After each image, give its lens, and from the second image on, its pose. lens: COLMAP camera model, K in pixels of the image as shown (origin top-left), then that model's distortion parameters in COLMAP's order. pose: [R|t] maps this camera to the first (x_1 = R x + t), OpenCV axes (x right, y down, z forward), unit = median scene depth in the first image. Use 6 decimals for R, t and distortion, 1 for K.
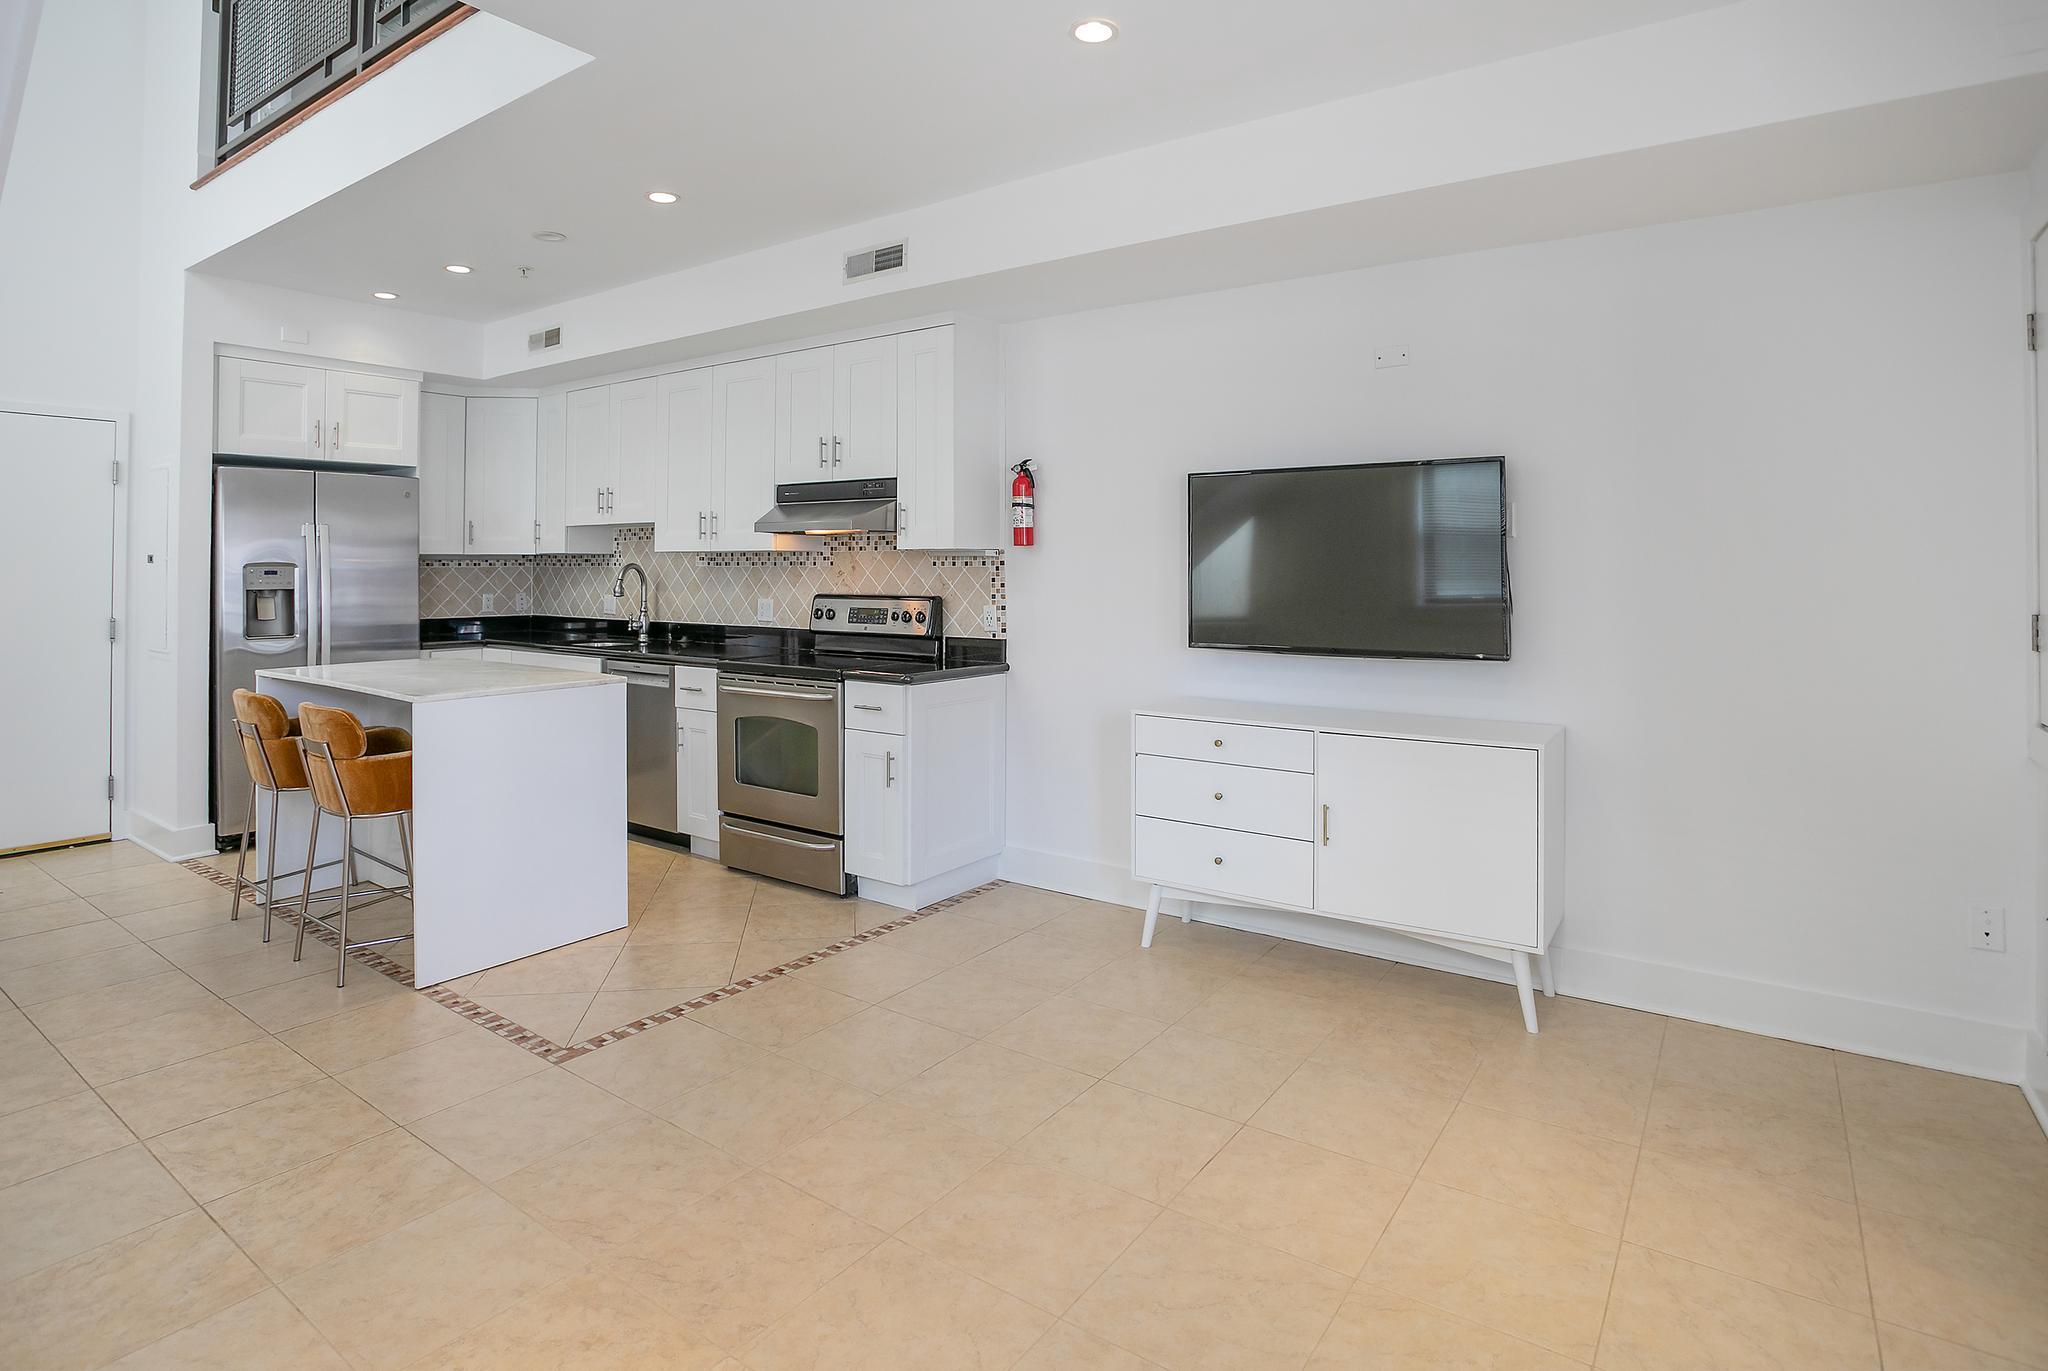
lens RADIAL K [[1064.0, 0, 950.3], [0, 1064.0, 536.8], [0, 0, 1]] dist [-0.071182, 0.041740]
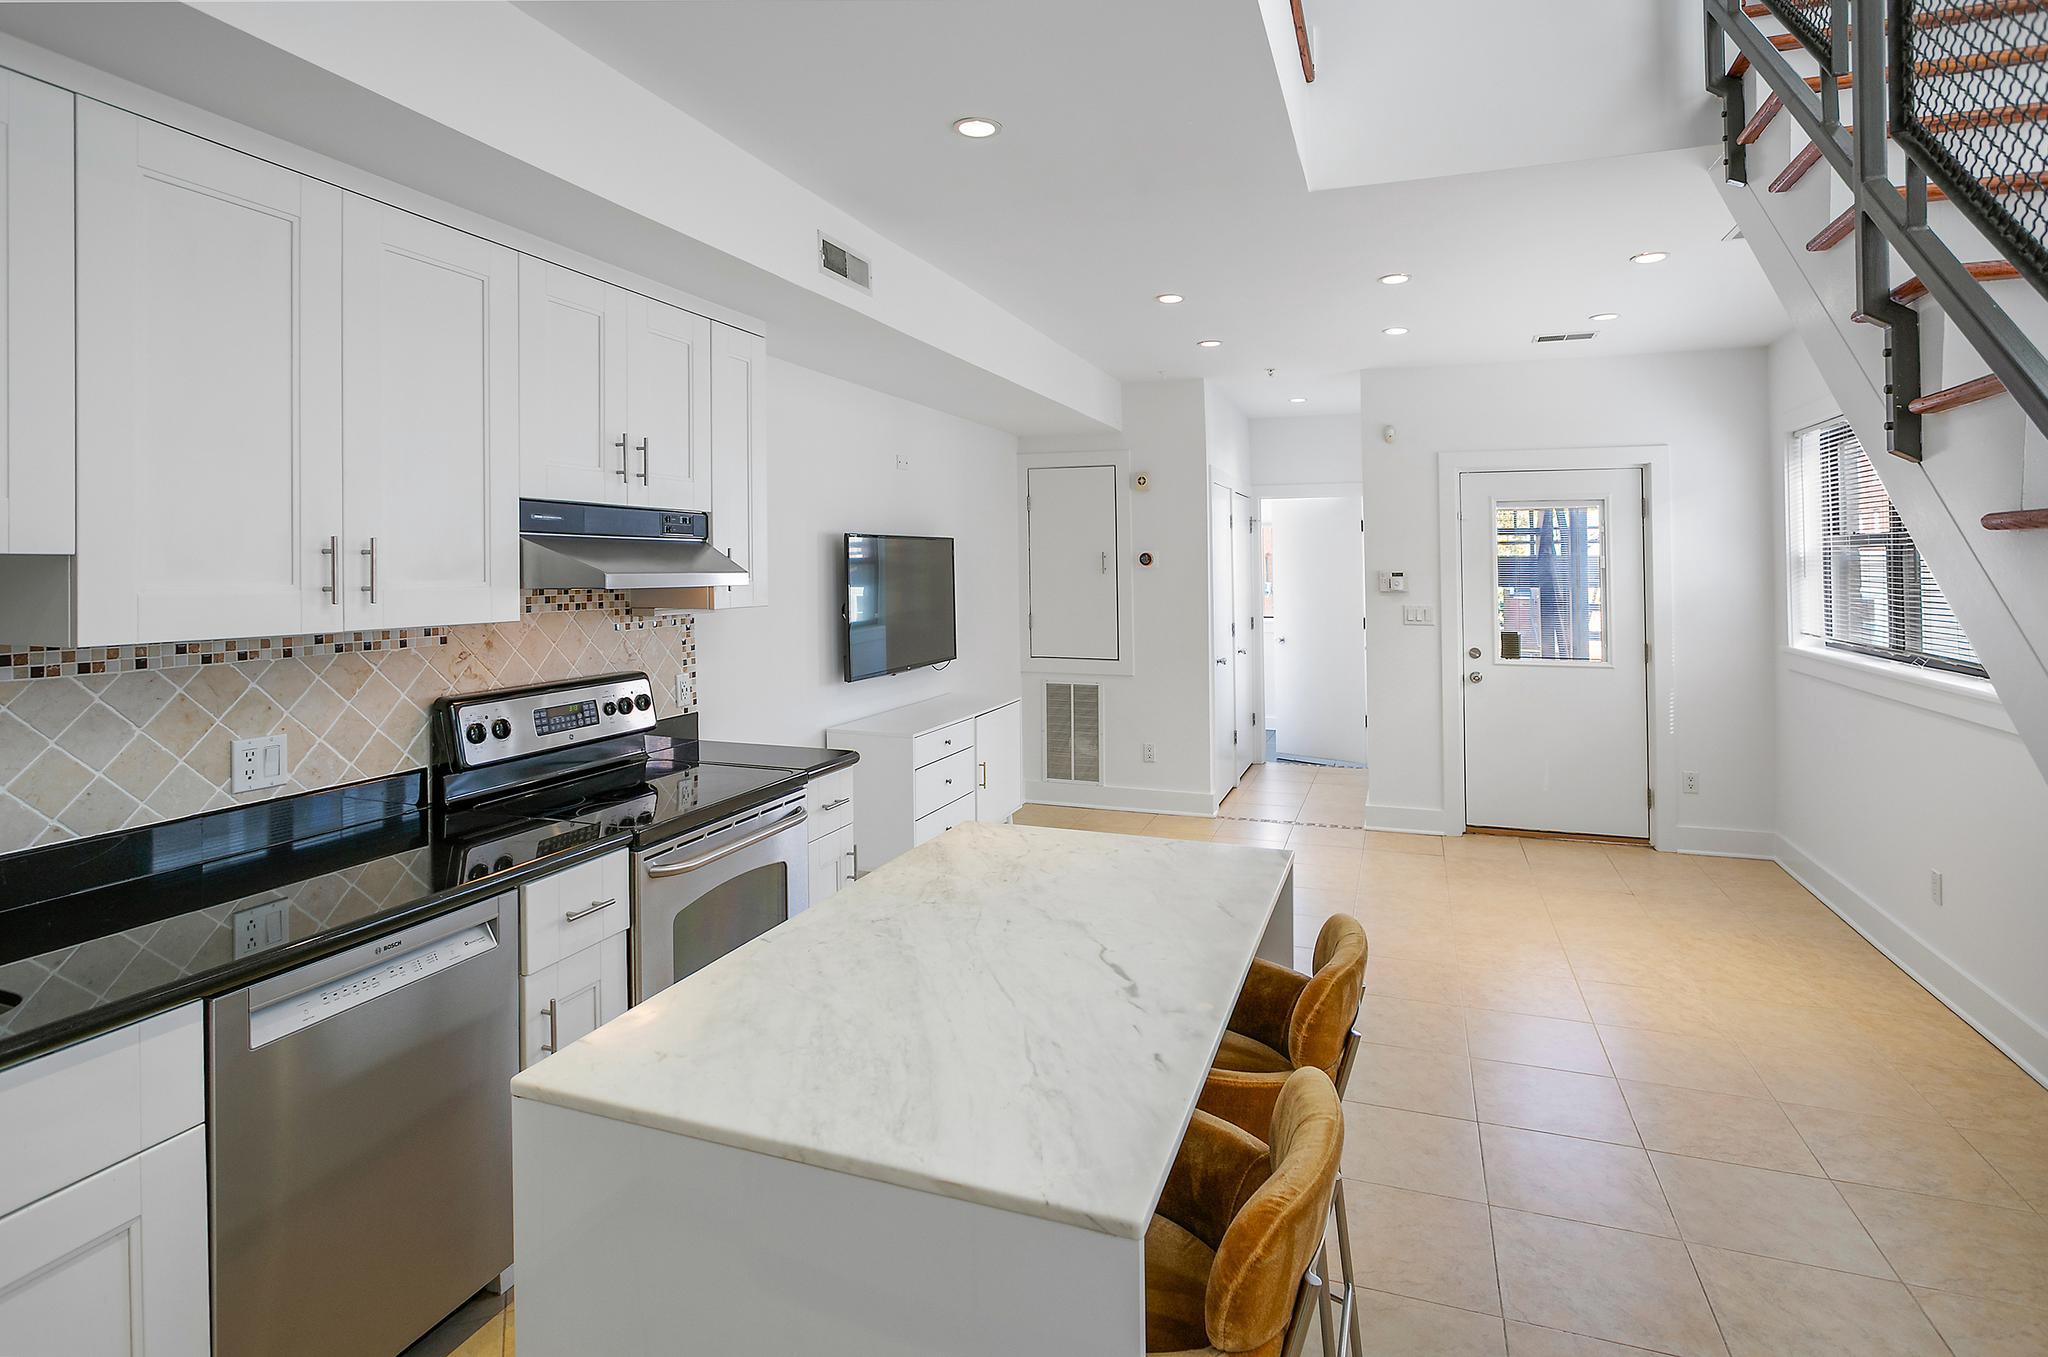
lens RADIAL K [[1075.7, 0, 990.5], [0, 1075.7, 552.1], [0, 0, 1]] dist [-0.016040, 0.000812]
pose [[-0.301395, 0.009902, 0.953448, -0.707527], [-0.025925, 0.999491, -0.018575, -0.016679], [-0.953147, -0.030316, -0.300985, 0.890049]]
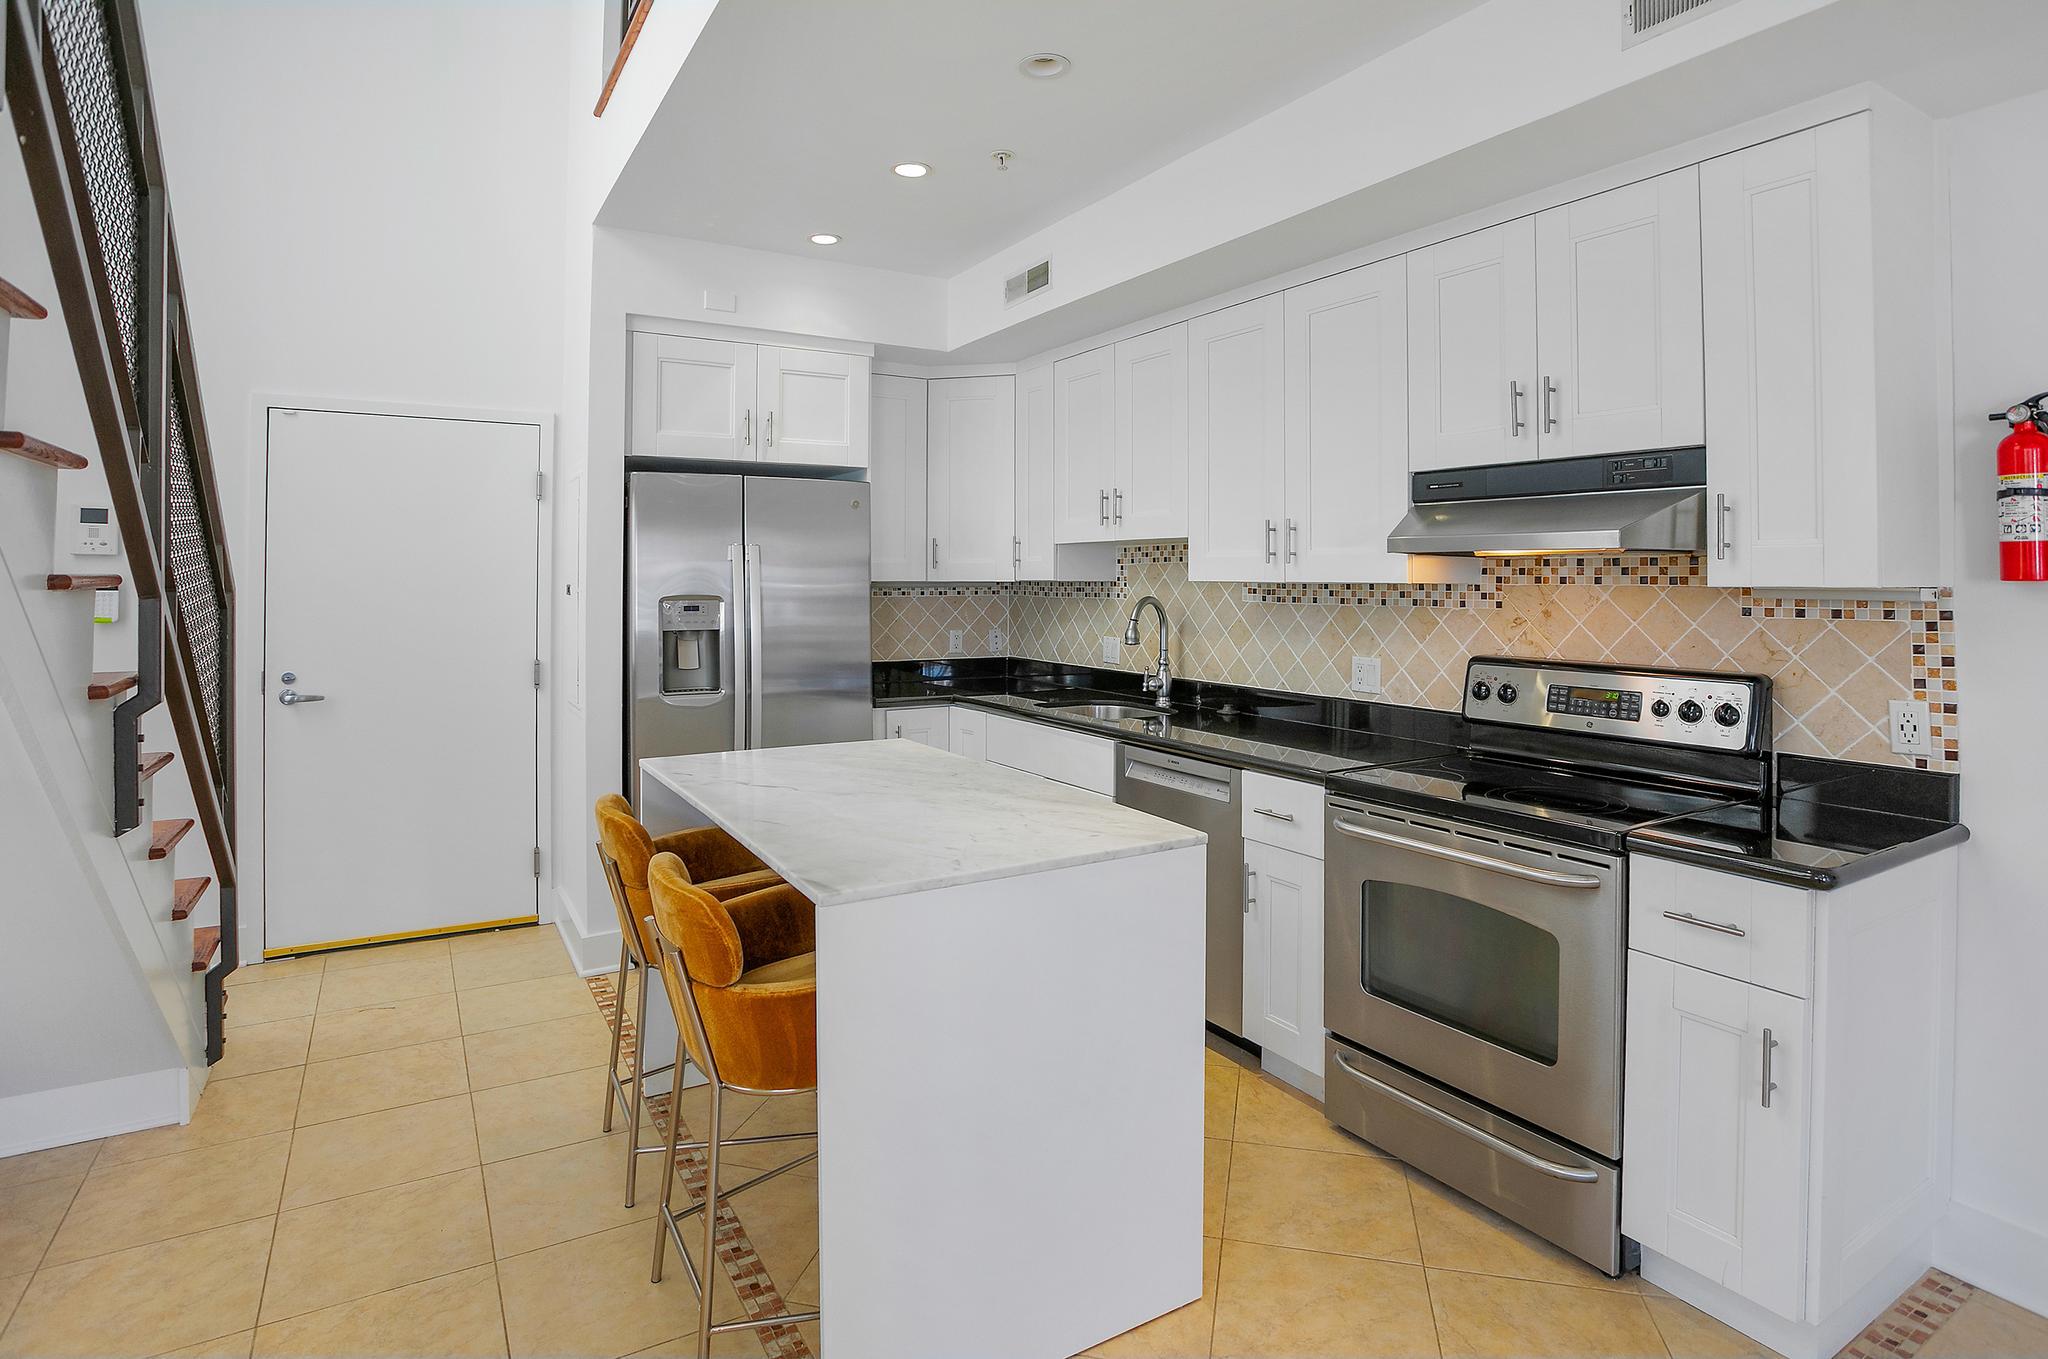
lens RADIAL K [[1034.0, 0, 1022.2], [0, 1034.0, 568.4], [0, 0, 1]] dist [-0.049673, 0.013893]
pose [[0.939453, -0.000422, -0.342678, -0.163573], [0.006240, 0.999855, 0.015875, -0.005600], [0.342621, -0.017052, 0.939319, 0.370992]]
